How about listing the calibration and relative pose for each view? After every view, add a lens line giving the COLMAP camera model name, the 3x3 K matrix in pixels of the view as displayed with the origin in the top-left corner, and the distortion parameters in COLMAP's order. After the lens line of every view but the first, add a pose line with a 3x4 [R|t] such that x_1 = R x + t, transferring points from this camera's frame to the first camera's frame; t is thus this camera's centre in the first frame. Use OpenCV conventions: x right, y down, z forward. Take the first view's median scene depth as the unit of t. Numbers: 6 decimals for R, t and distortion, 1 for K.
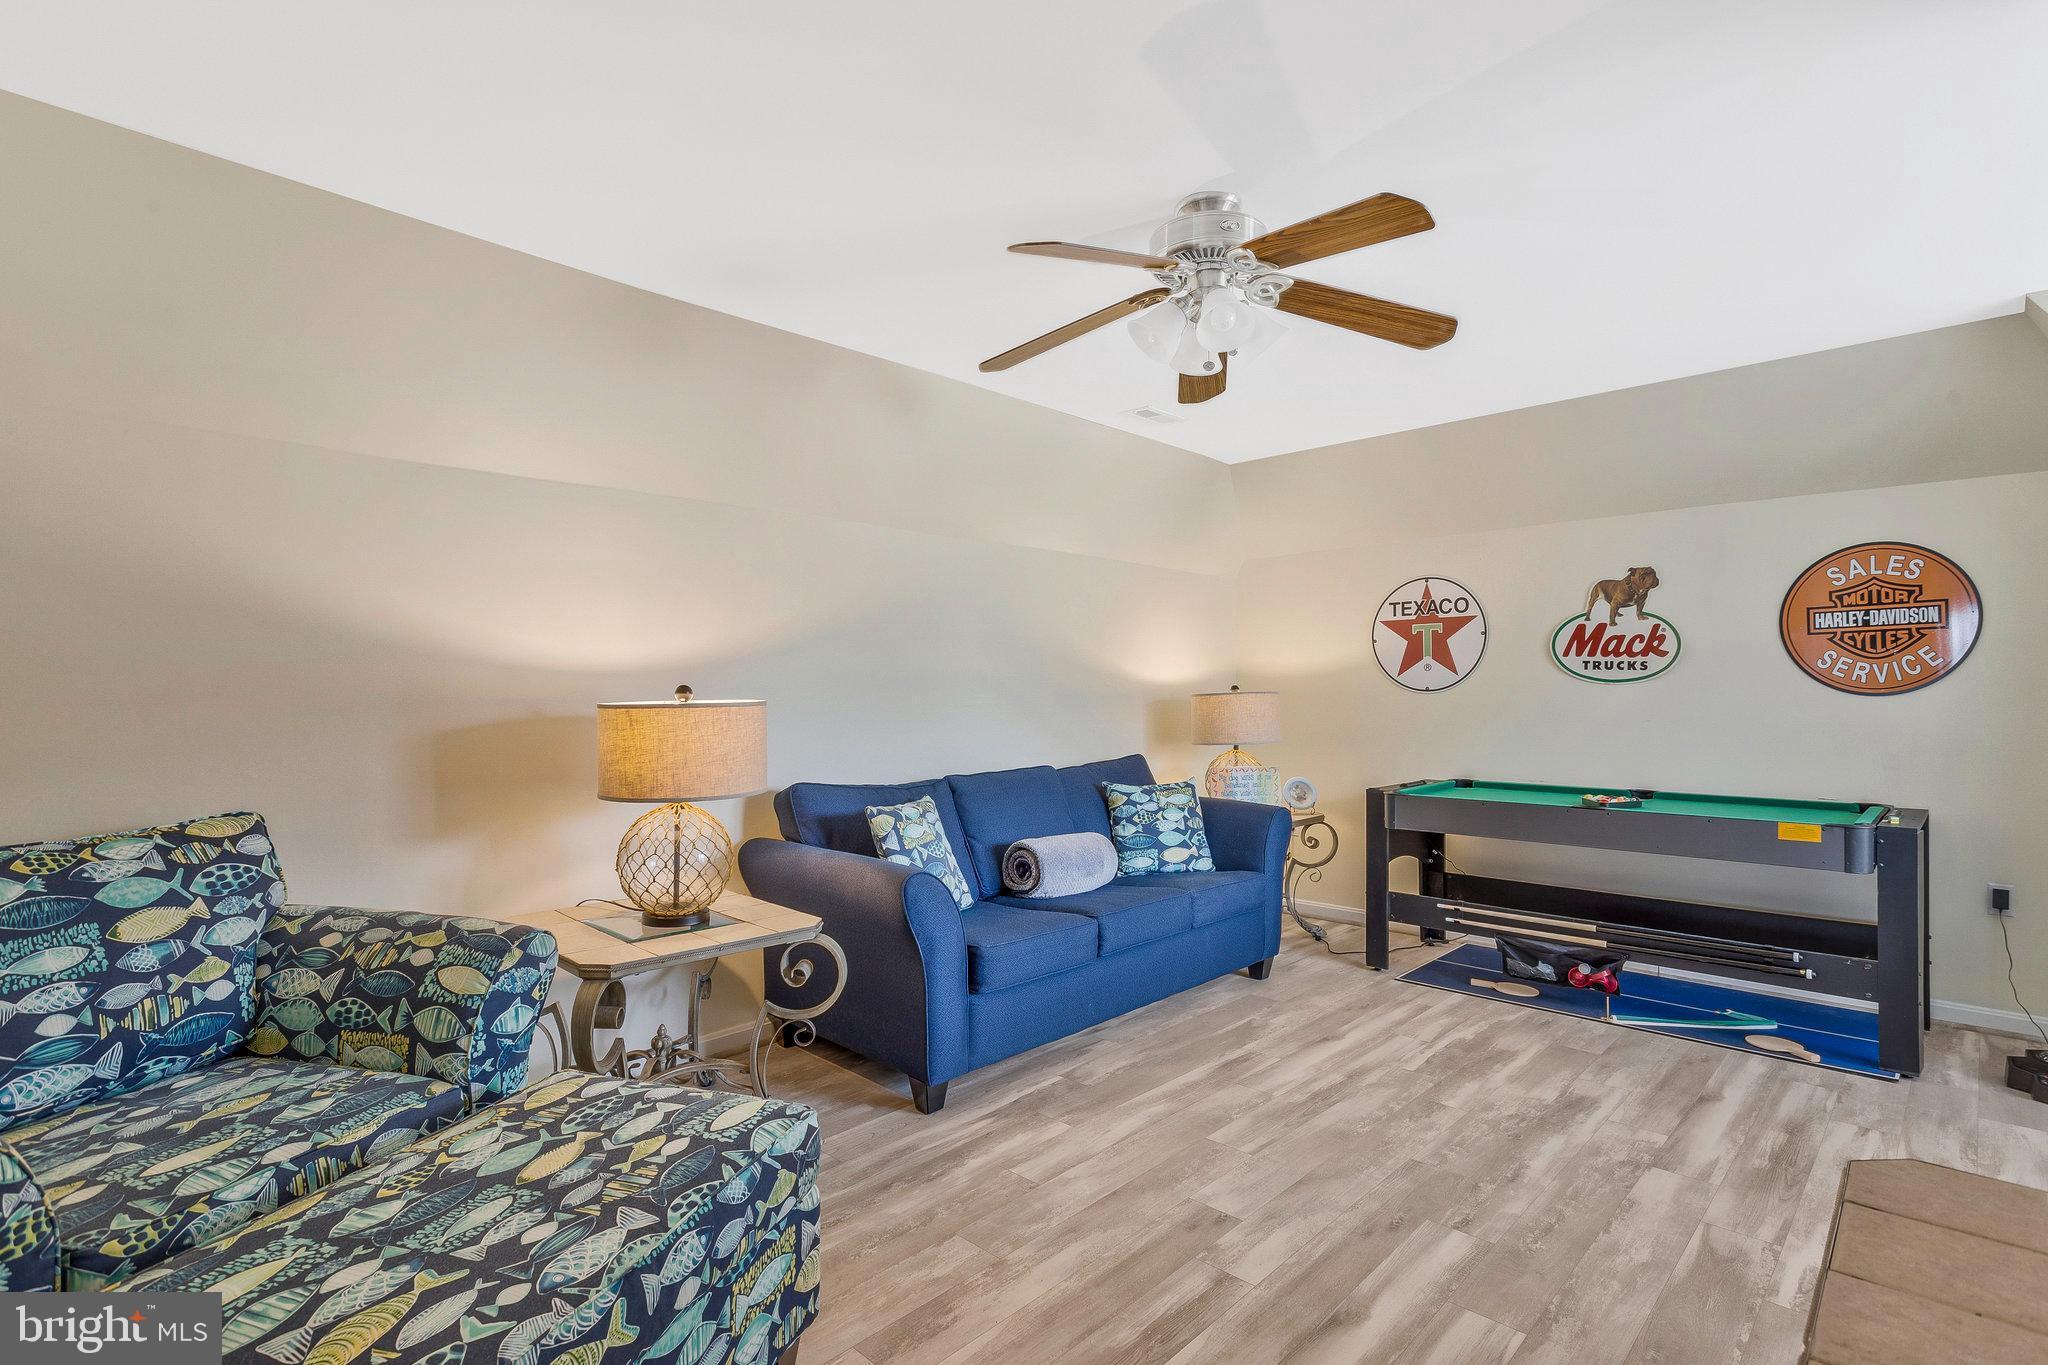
lens RADIAL K [[995.7, 0, 1023.0], [0, 995.7, 689.8], [0, 0, 1]] dist [0.002458, 0.000710]
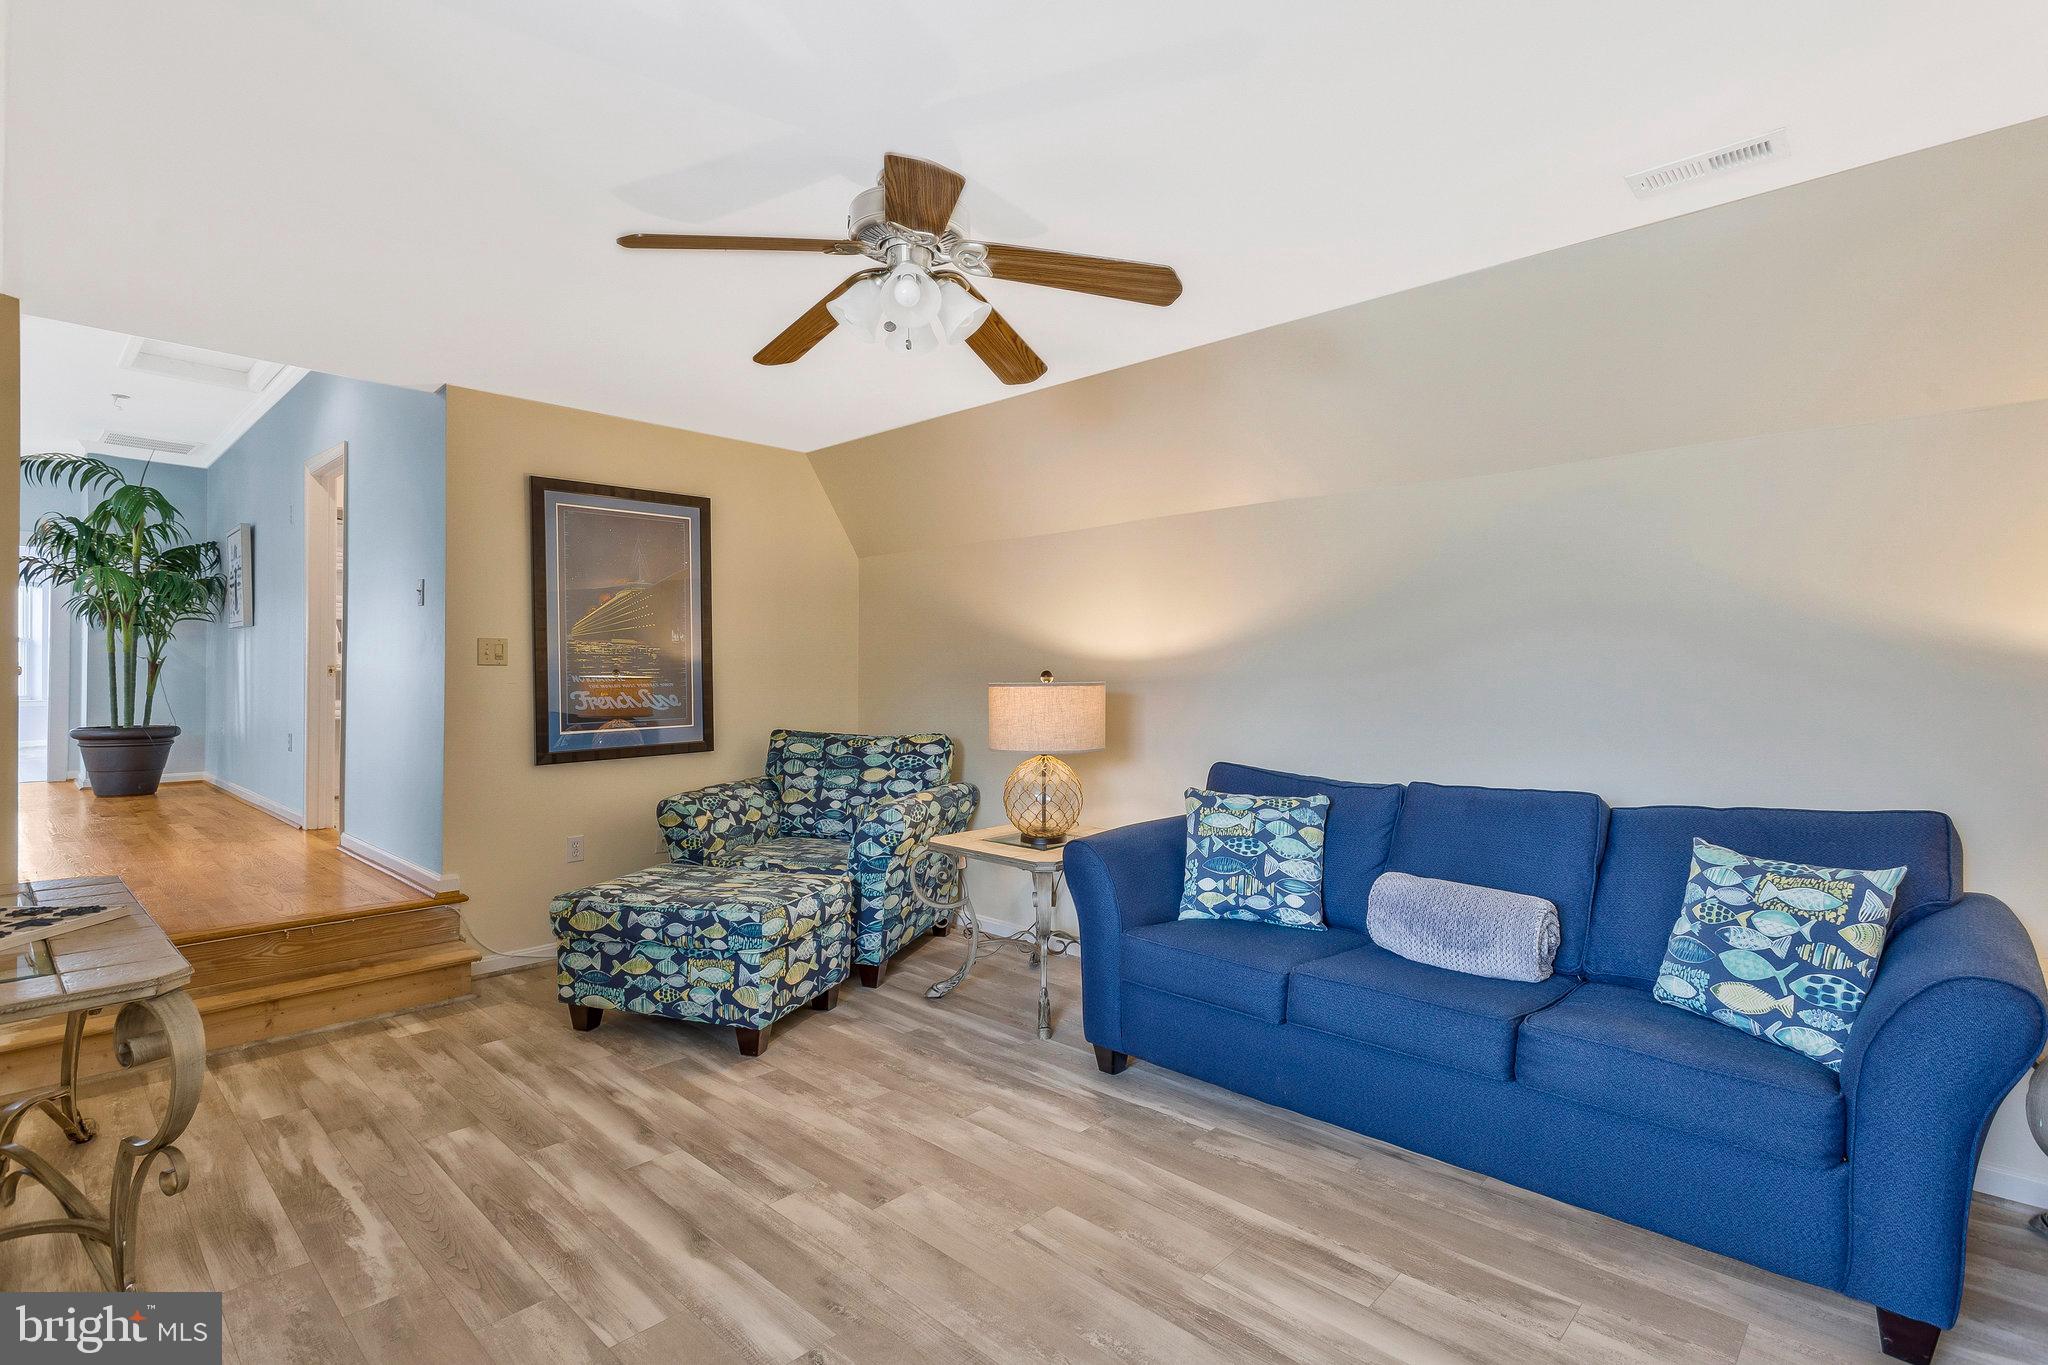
lens RADIAL K [[961.8, 0, 1032.6], [0, 961.8, 695.6], [0, 0, 1]] dist [0.003128, 0.001156]
pose [[0.020072, 0.025139, -0.999482, 1.170181], [-0.001758, 0.999683, 0.025109, -0.004062], [0.999797, 0.001253, 0.020110, 1.139674]]
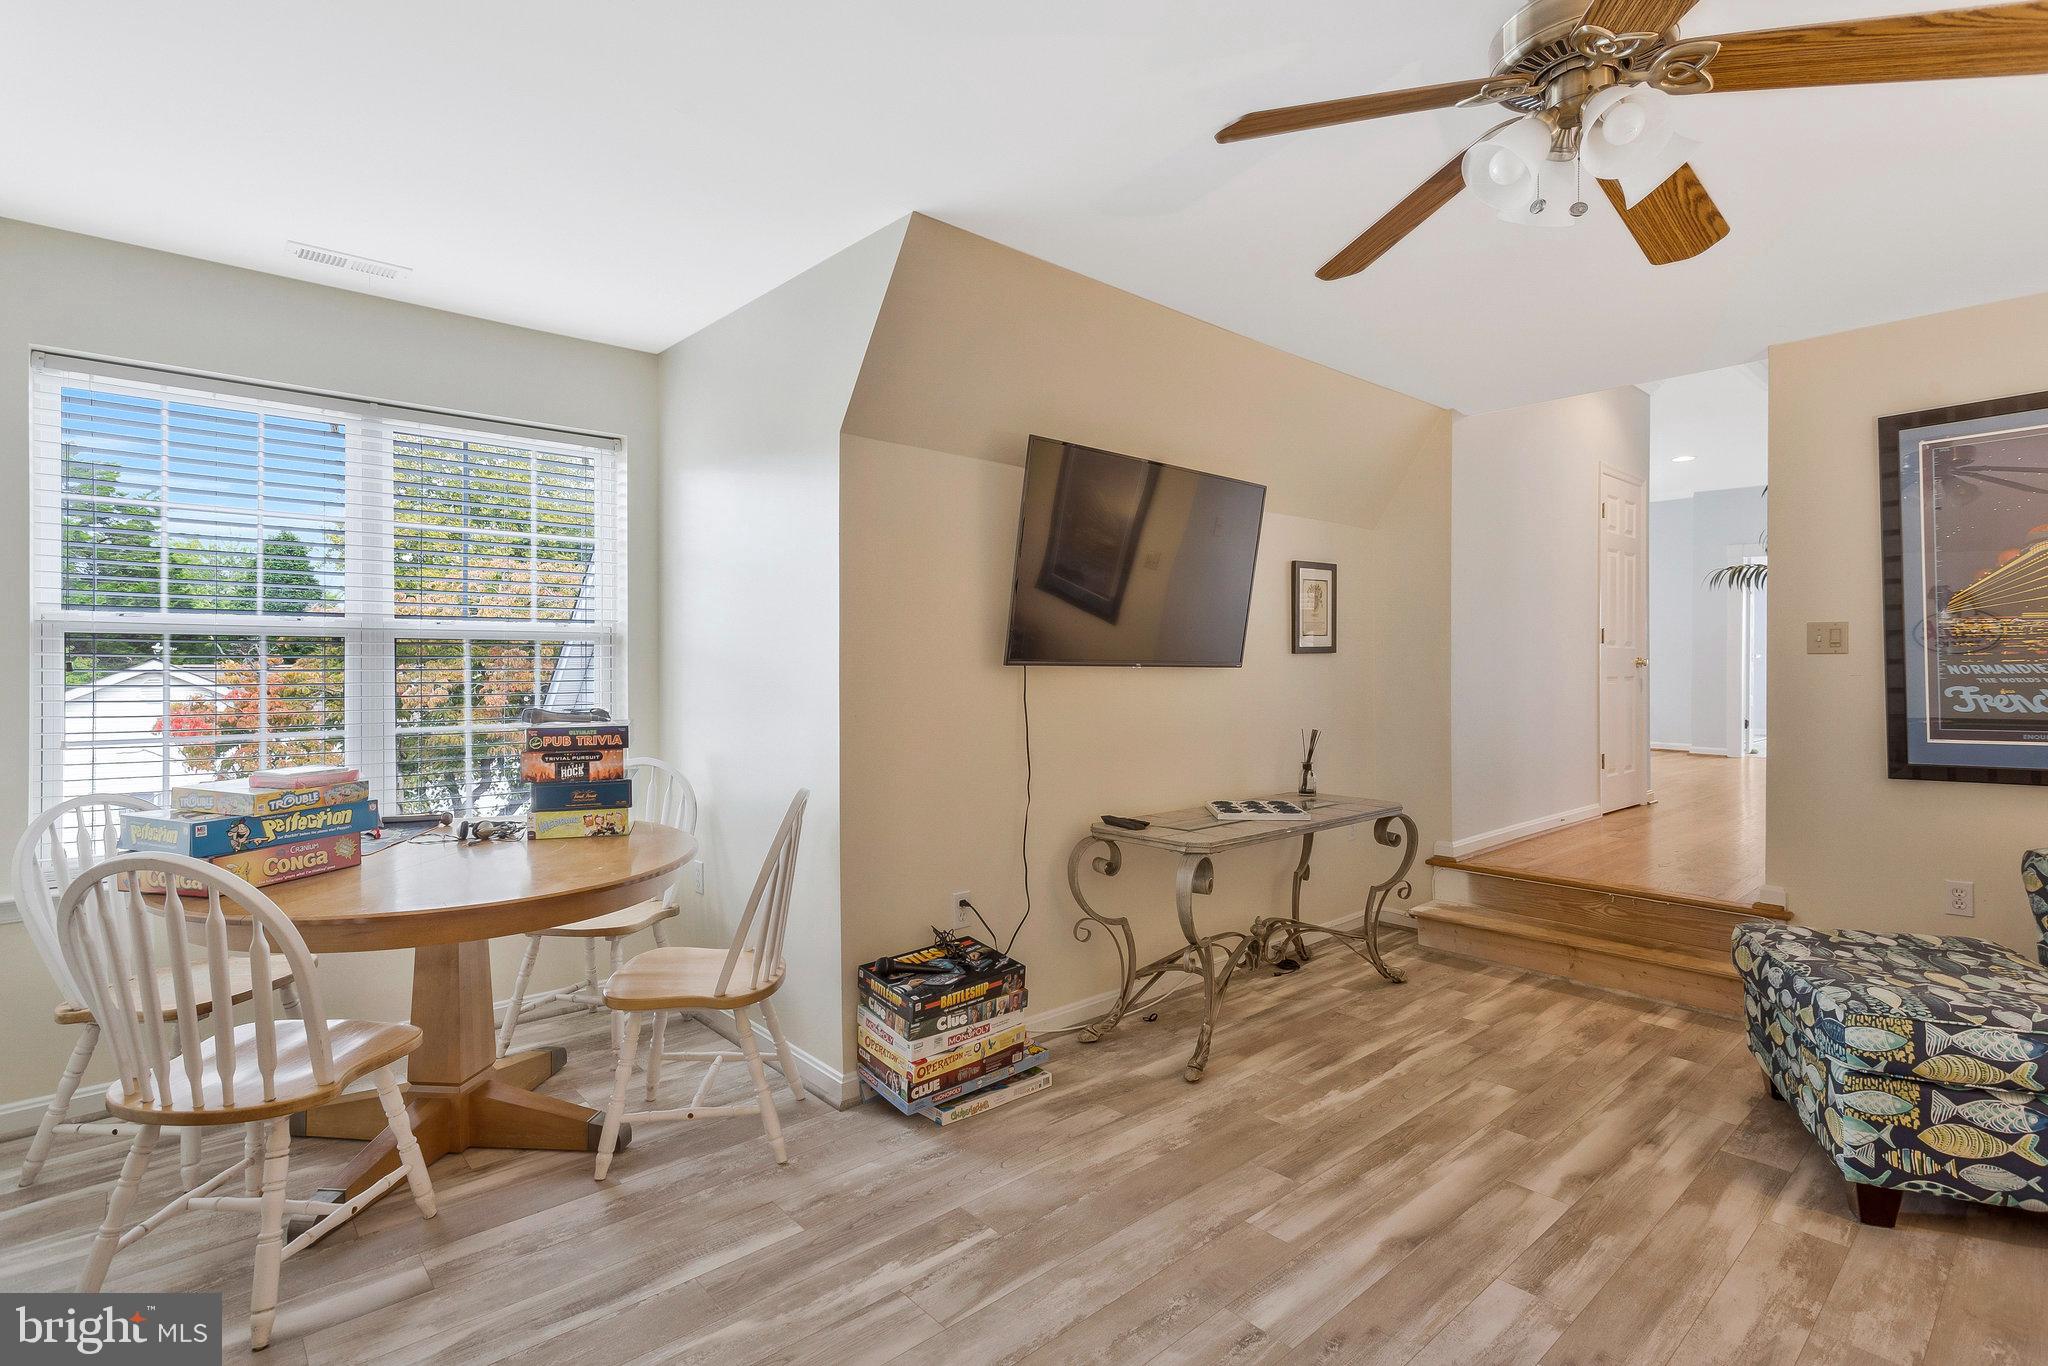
lens RADIAL K [[992.8, 0, 1037.0], [0, 992.8, 673.3], [0, 0, 1]] dist [-0.002299, -0.001312]
pose [[-0.997738, 0.003538, 0.067129, 0.547609], [0.004069, 0.999961, 0.007782, -0.000234], [-0.067099, 0.008038, -0.997714, 1.775423]]
